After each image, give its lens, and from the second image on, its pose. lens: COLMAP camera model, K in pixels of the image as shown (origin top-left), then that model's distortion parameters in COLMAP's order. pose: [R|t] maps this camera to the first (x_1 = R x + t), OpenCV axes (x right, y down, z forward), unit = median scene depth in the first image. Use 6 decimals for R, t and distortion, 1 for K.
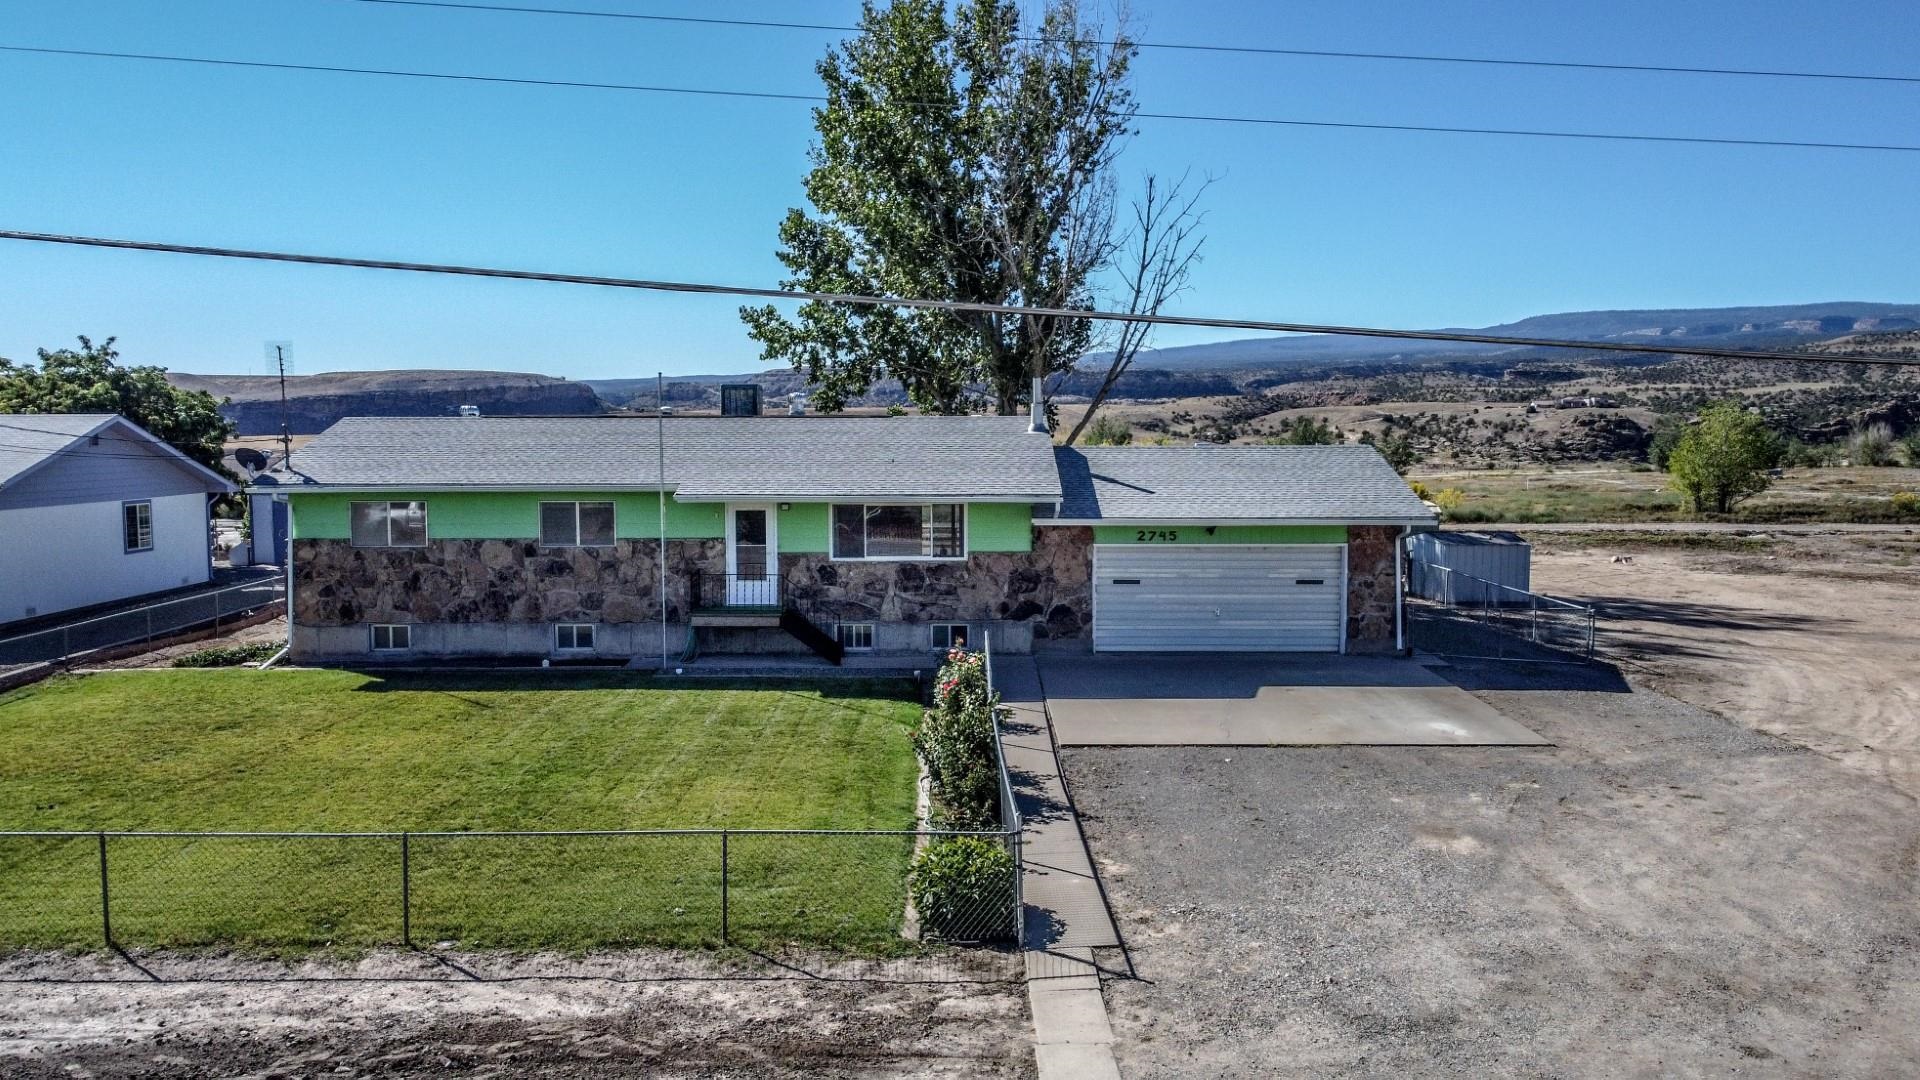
lens RADIAL K [[1405.7, 0, 960.0], [0, 1405.7, 540.0], [0, 0, 1]] dist [0.006069, 0.002413]
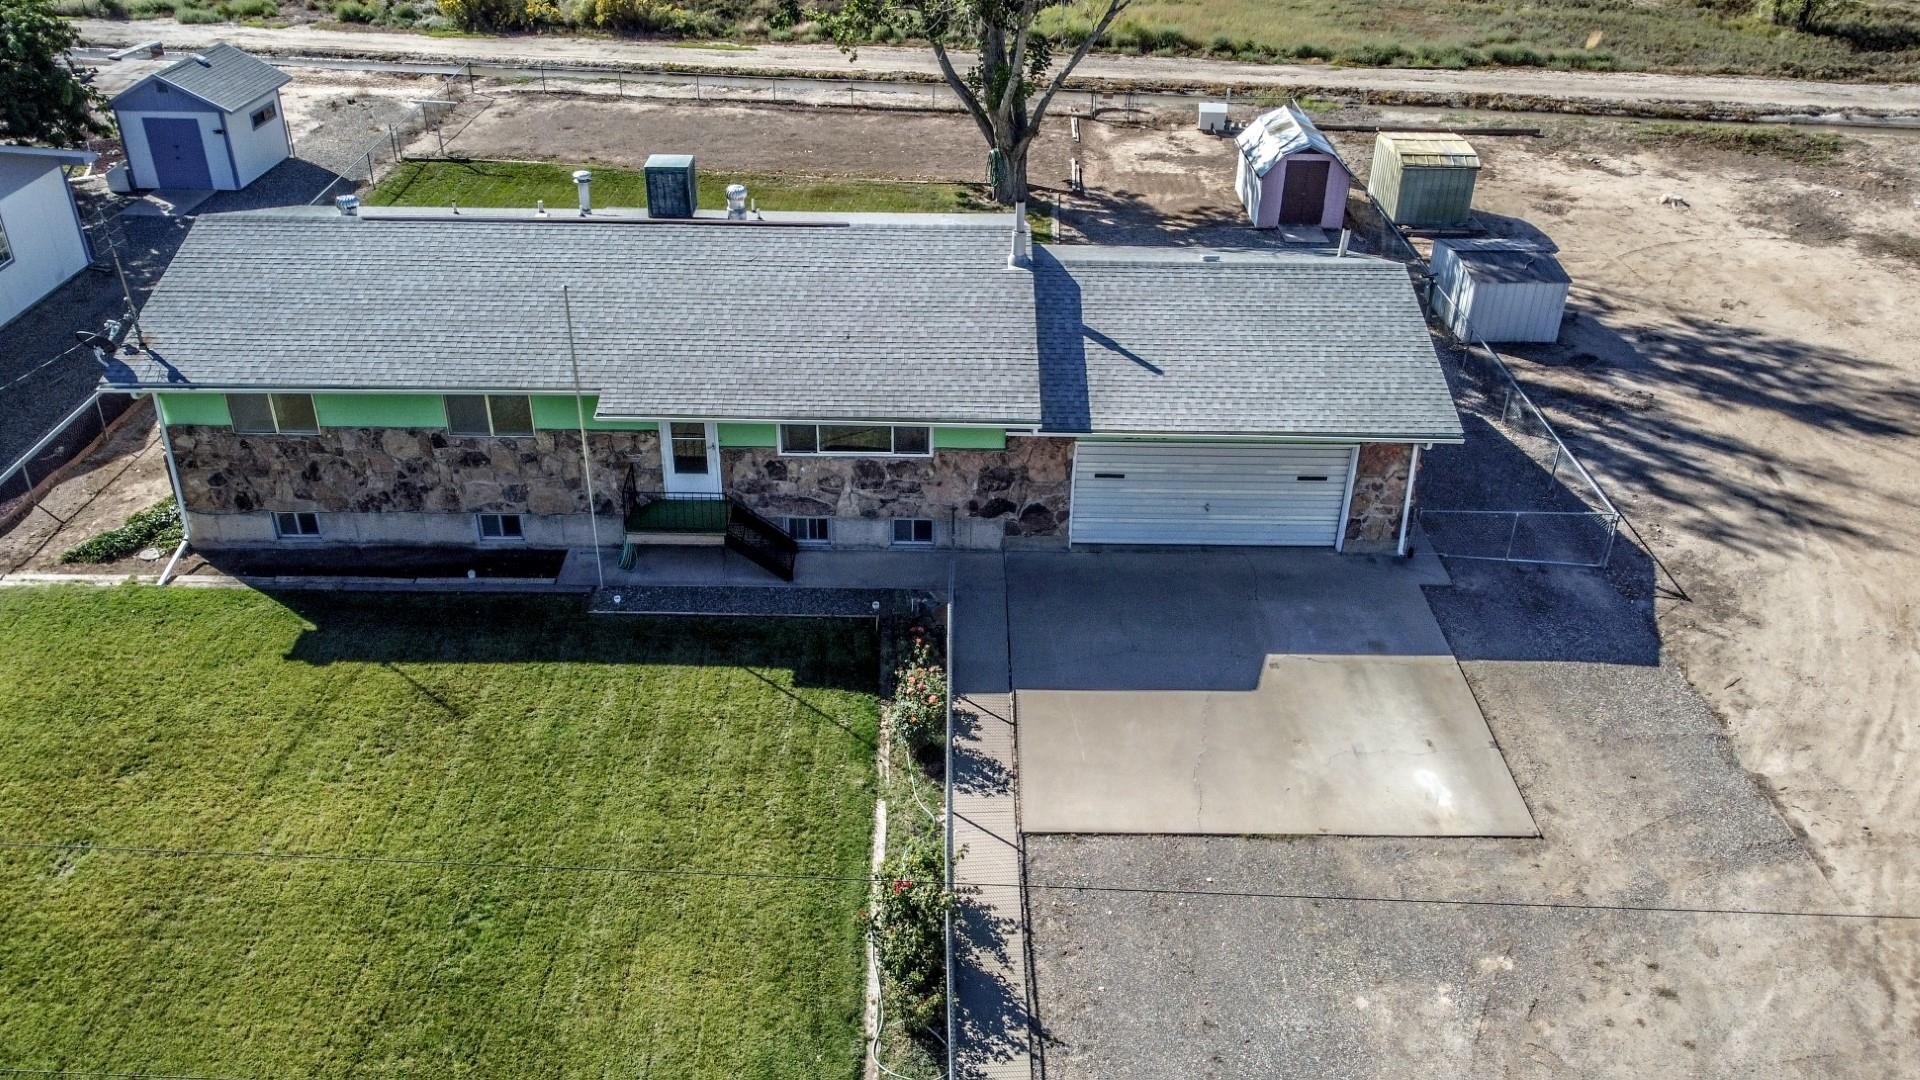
lens RADIAL K [[1442.0, 0, 956.7], [0, 1442.0, 545.7], [0, 0, 1]] dist [0.004888, -0.001412]
pose [[0.999827, 0.013039, 0.013287, 0.009072], [-0.017434, 0.906108, 0.422687, -0.321508], [-0.006528, -0.422845, 0.906178, 0.147064]]
